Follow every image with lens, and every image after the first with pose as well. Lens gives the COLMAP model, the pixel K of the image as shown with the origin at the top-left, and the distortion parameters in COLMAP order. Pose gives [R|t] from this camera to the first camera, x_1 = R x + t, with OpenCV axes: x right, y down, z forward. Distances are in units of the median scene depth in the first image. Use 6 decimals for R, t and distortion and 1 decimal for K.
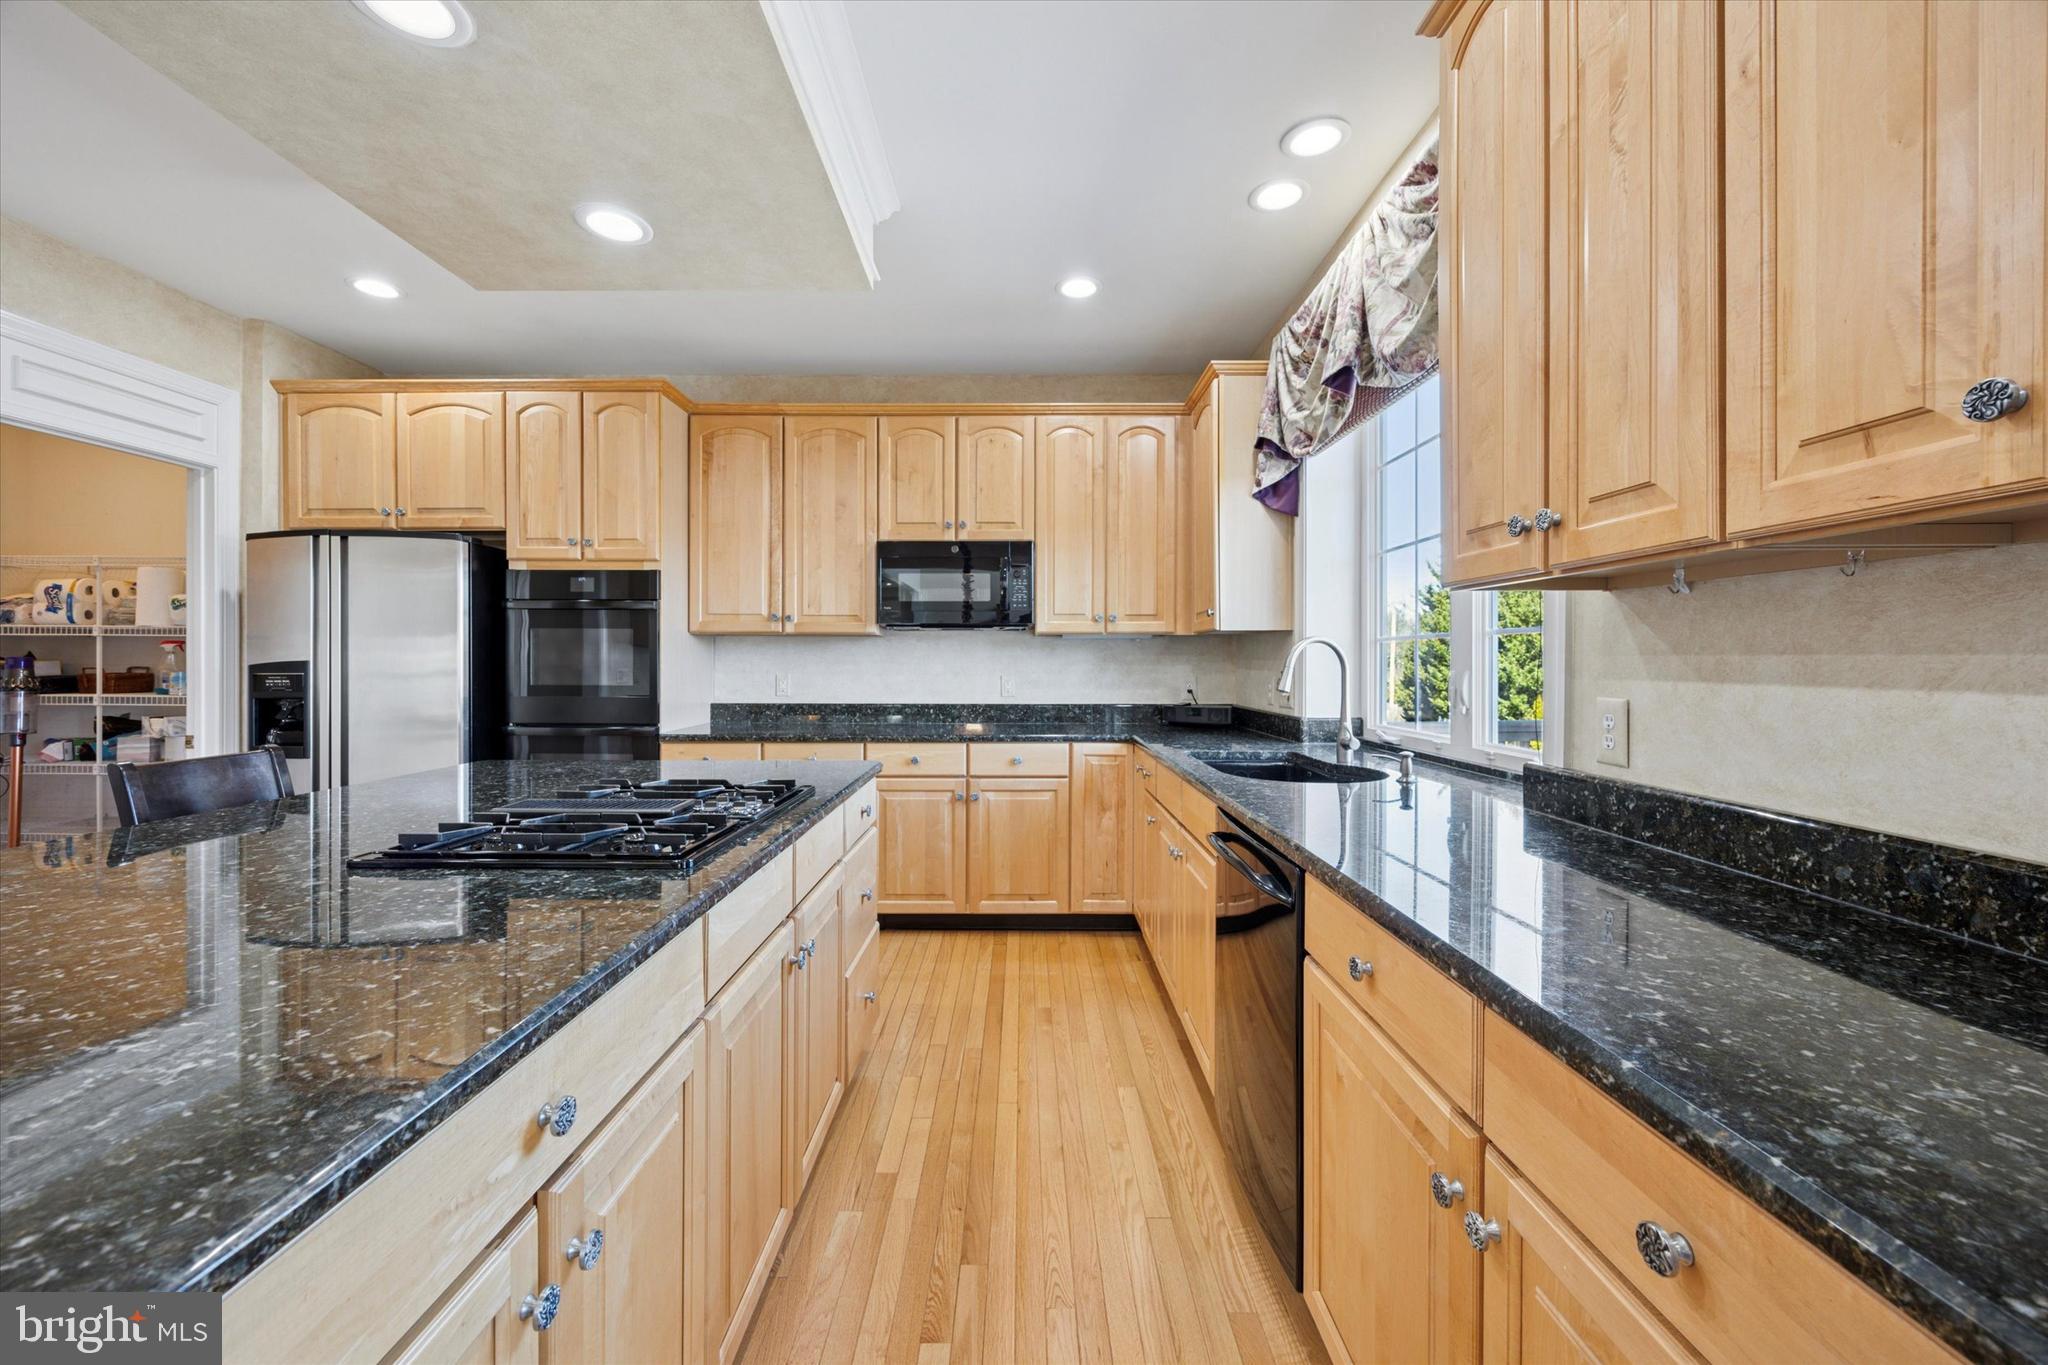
lens RADIAL K [[783.7, 0, 1021.4], [0, 783.7, 664.1], [0, 0, 1]] dist [-0.002487, -0.000500]
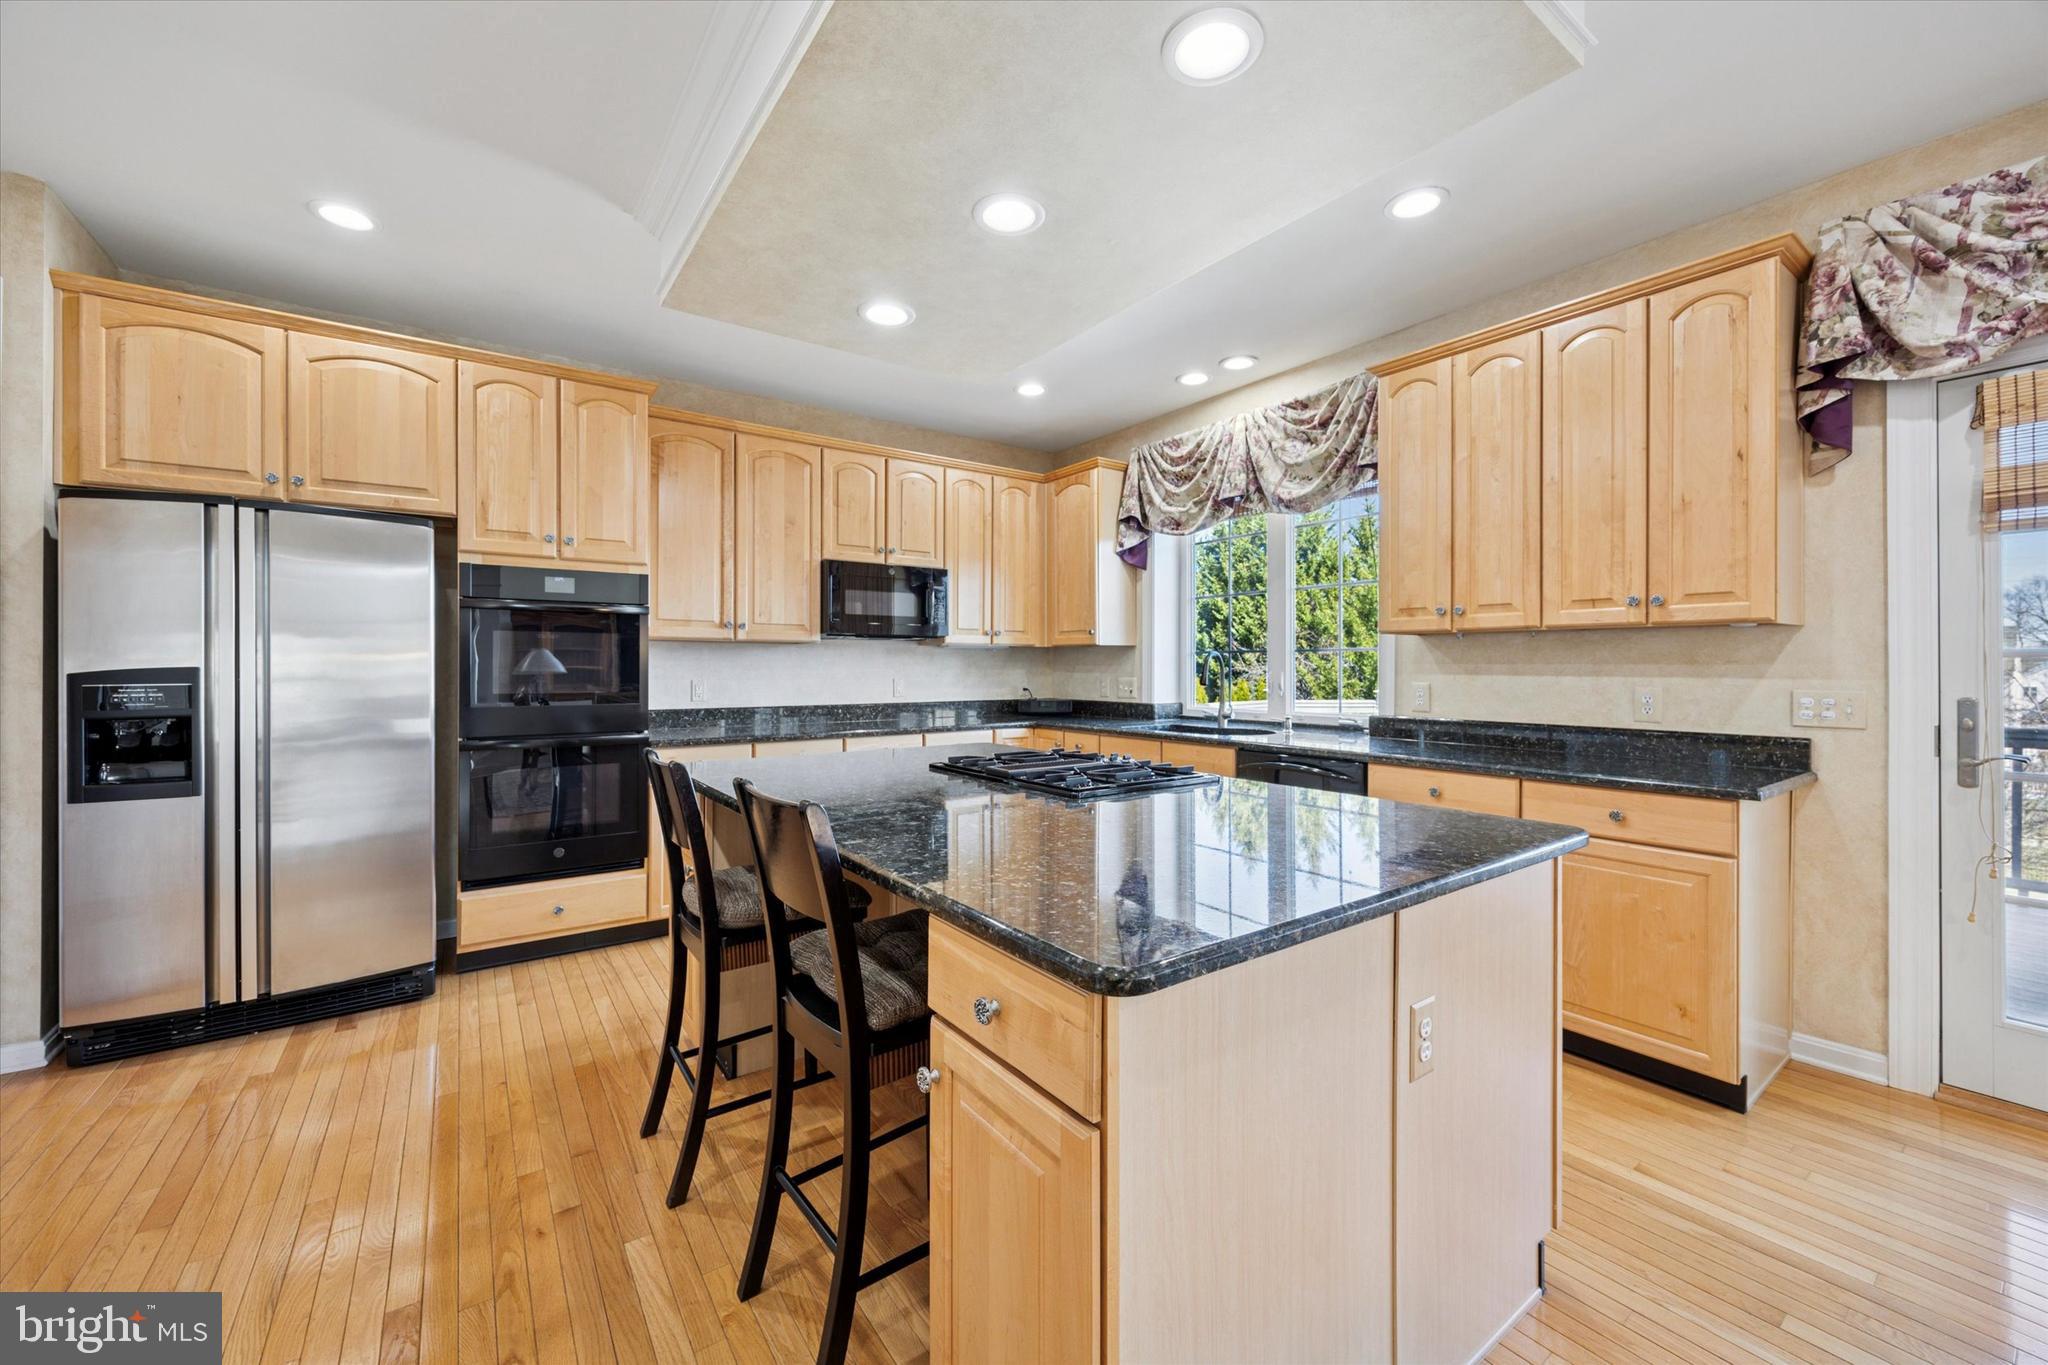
lens RADIAL K [[783.7, 0, 1021.4], [0, 783.7, 664.1], [0, 0, 1]] dist [-0.002487, -0.000500]
pose [[0.813516, 0.000918, 0.581542, -0.651688], [0.002649, 0.999983, -0.005285, -0.000934], [-0.581536, 0.005840, 0.813500, -0.077517]]
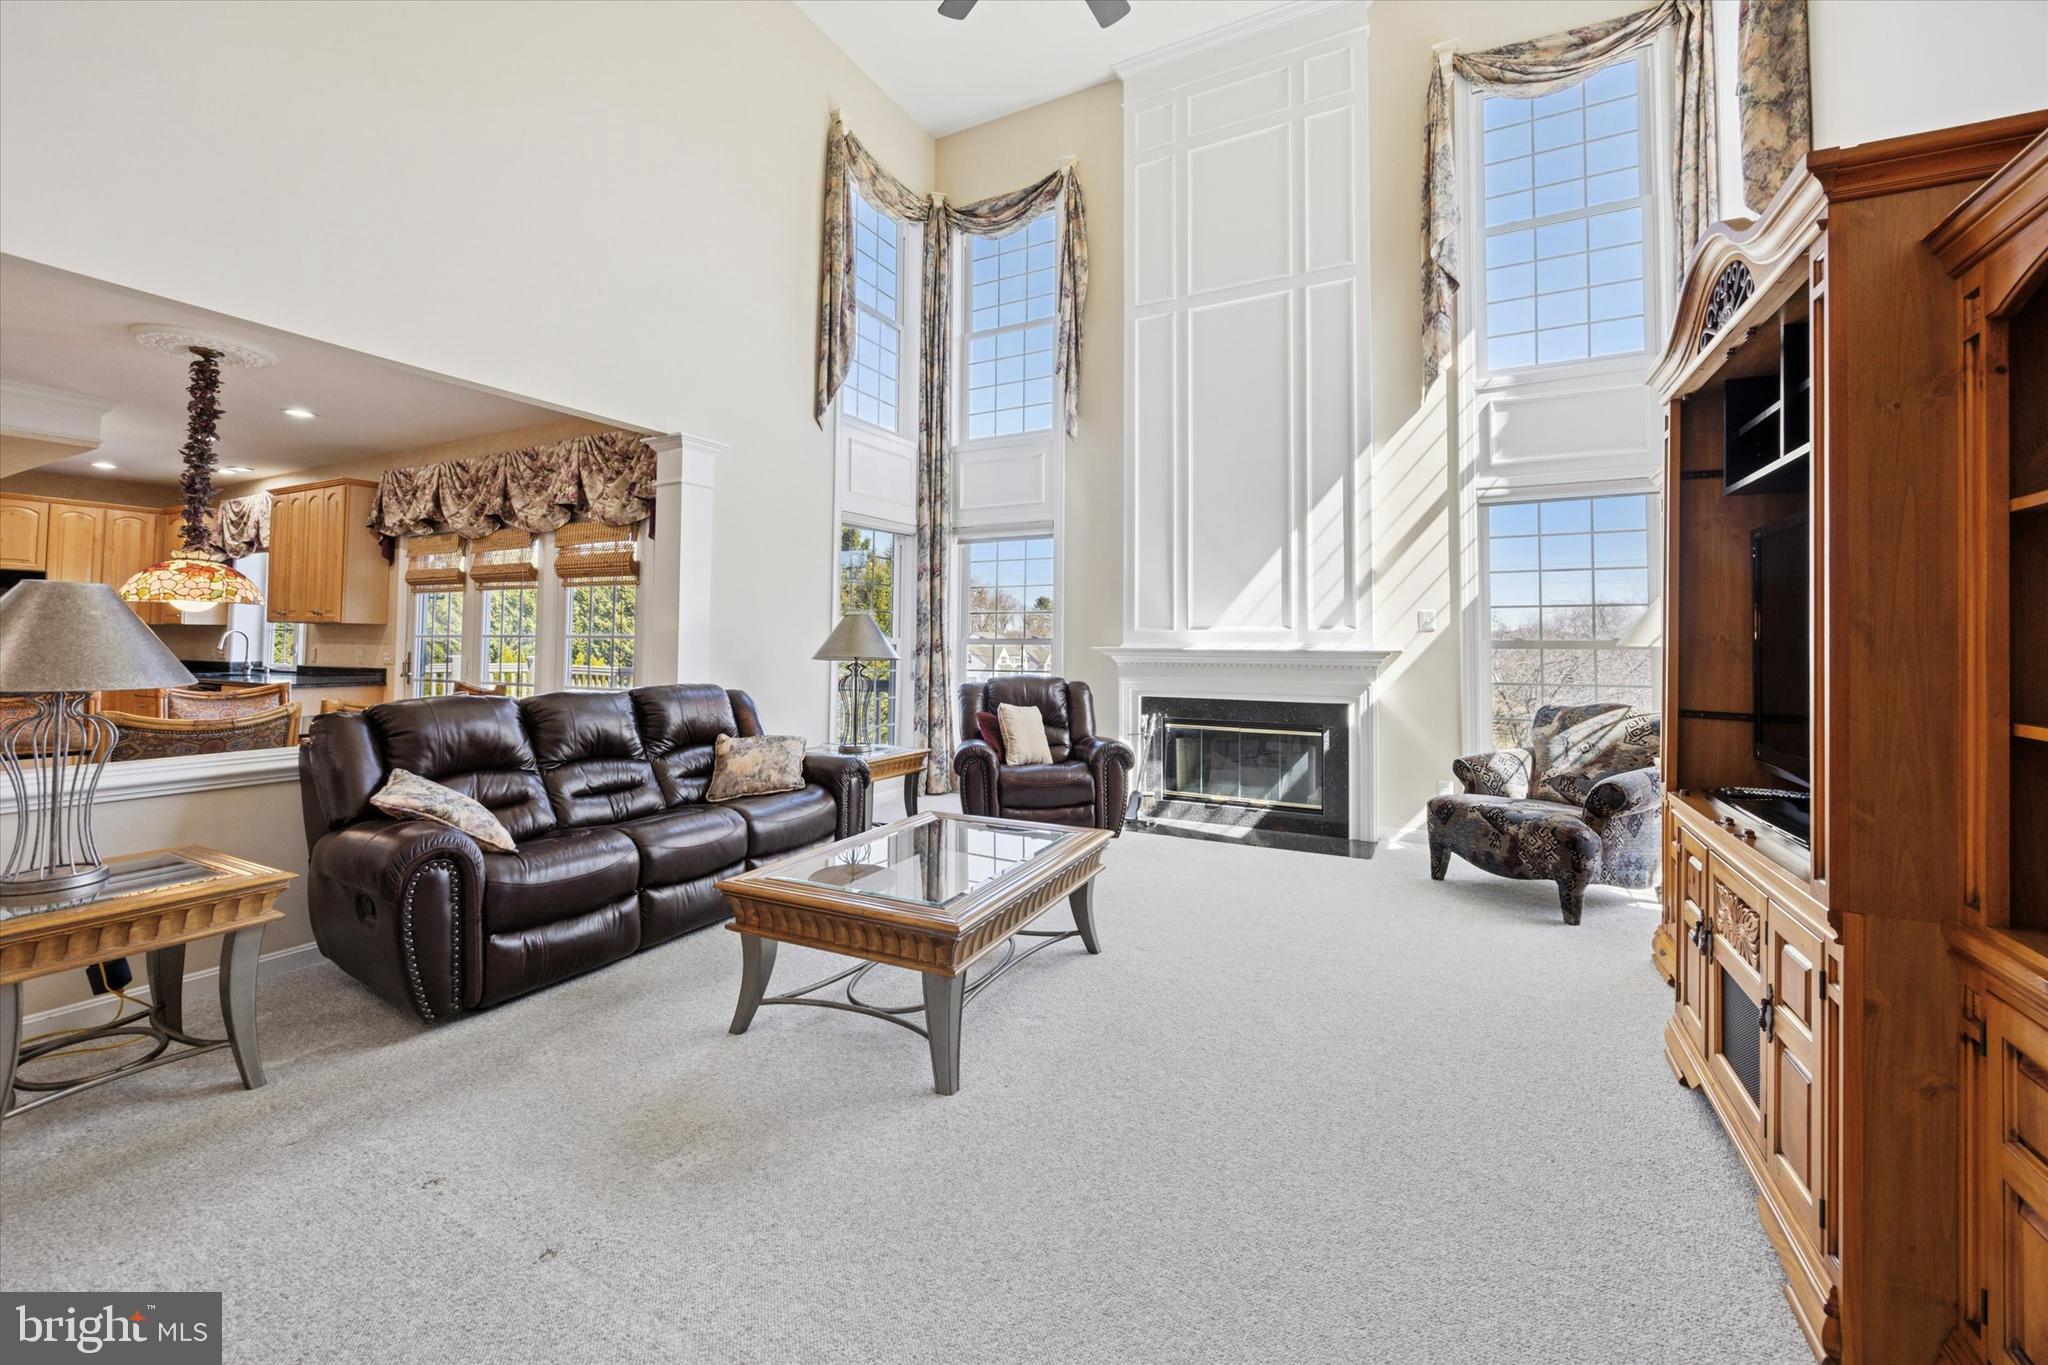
lens RADIAL K [[818.2, 0, 1007.2], [0, 818.2, 609.2], [0, 0, 1]] dist [-0.000097, -0.000266]
pose [[0.480824, 0.038812, 0.875958, -0.627621], [-0.005333, 0.999131, -0.041343, -0.002272], [-0.876801, 0.015208, 0.480613, -2.063419]]
